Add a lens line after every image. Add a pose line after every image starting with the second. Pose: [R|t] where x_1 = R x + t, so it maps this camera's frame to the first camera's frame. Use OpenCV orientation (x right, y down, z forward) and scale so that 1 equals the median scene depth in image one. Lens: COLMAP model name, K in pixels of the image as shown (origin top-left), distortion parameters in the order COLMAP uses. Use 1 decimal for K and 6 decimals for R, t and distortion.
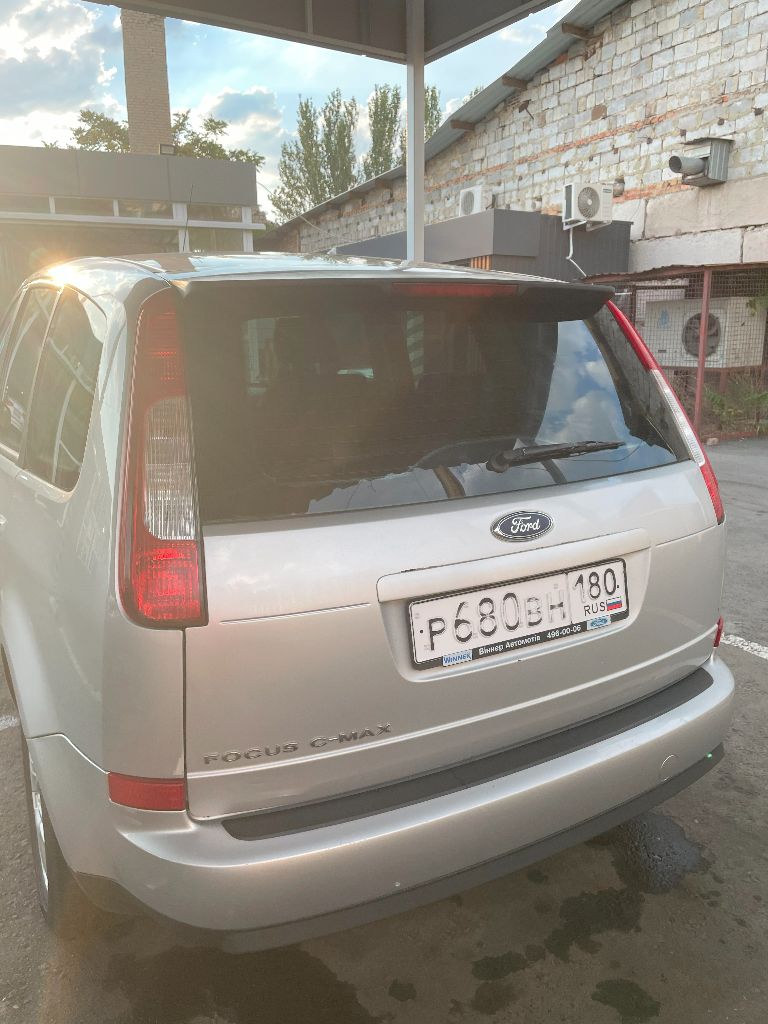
lens RADIAL K [[758.8, 0, 388.4], [0, 758.8, 507.3], [0, 0, 1]] dist [0.102860, -0.114350]
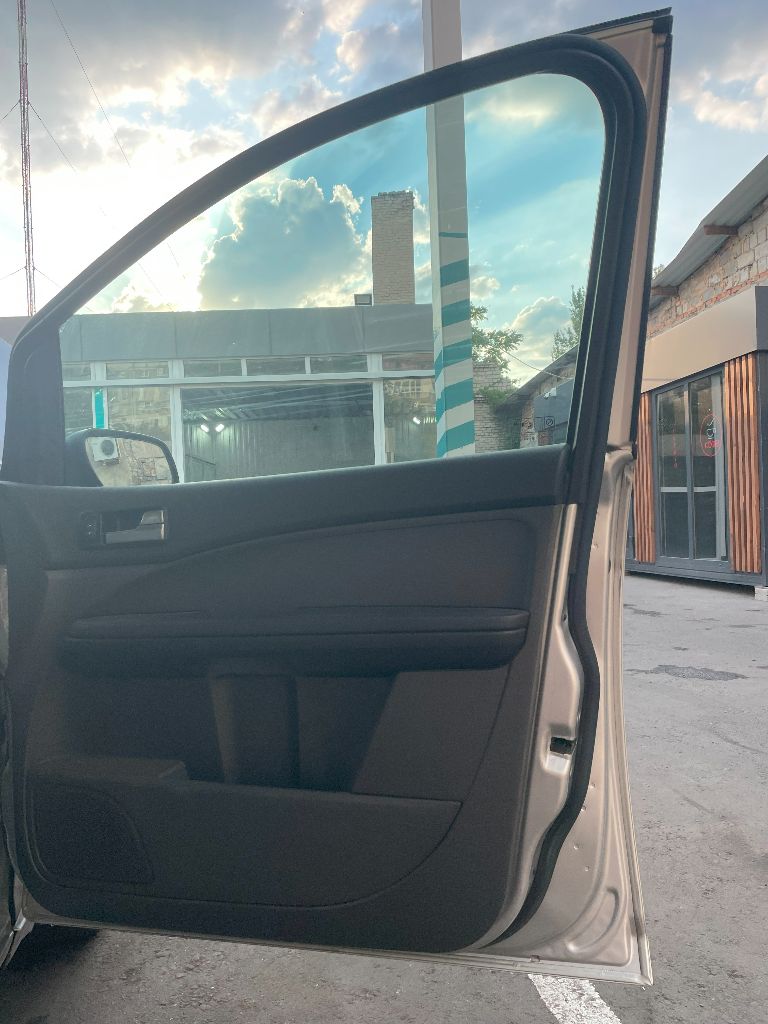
lens RADIAL K [[780.8, 0, 385.7], [0, 780.8, 529.6], [0, 0, 1]] dist [0.088106, -0.133035]
pose [[0.939884, -0.022067, -0.340780, 0.483851], [-0.046396, 0.980406, -0.191447, -0.249149], [0.338327, 0.195749, 0.920444, 2.217074]]
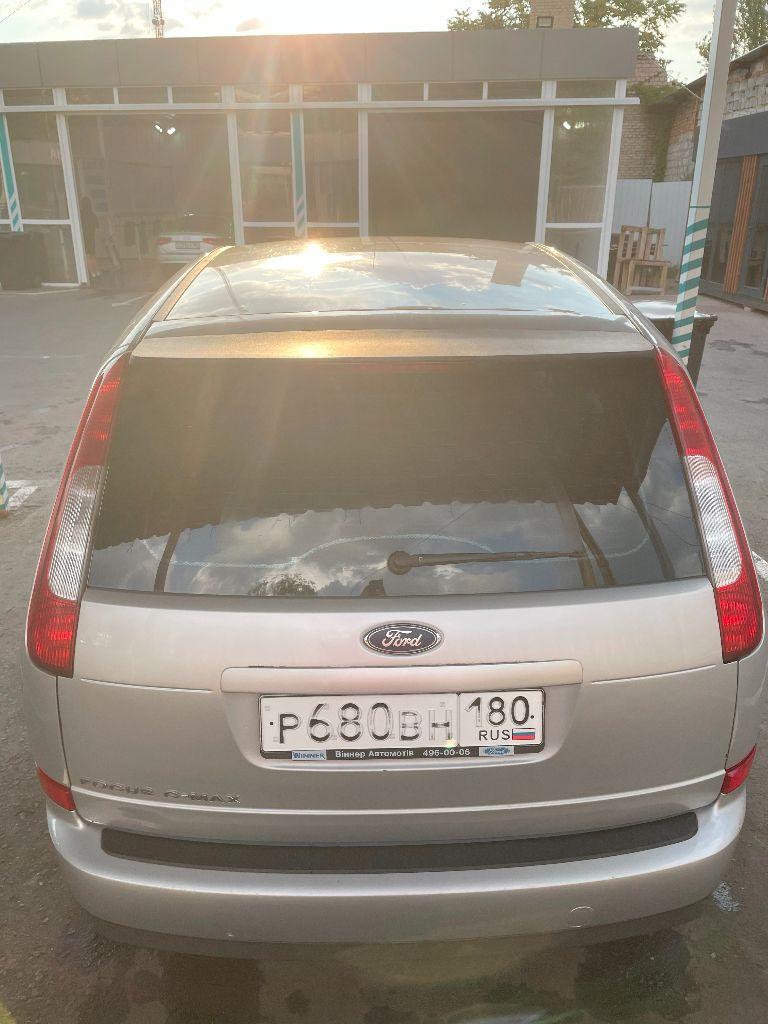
lens RADIAL K [[765.0, 0, 391.8], [0, 765.0, 506.5], [0, 0, 1]] dist [0.082837, -0.109766]
pose [[0.889138, 0.173786, -0.423359, 0.532896], [-0.109153, 0.978925, 0.172600, -0.293830], [0.444432, -0.107254, 0.889369, 0.176019]]
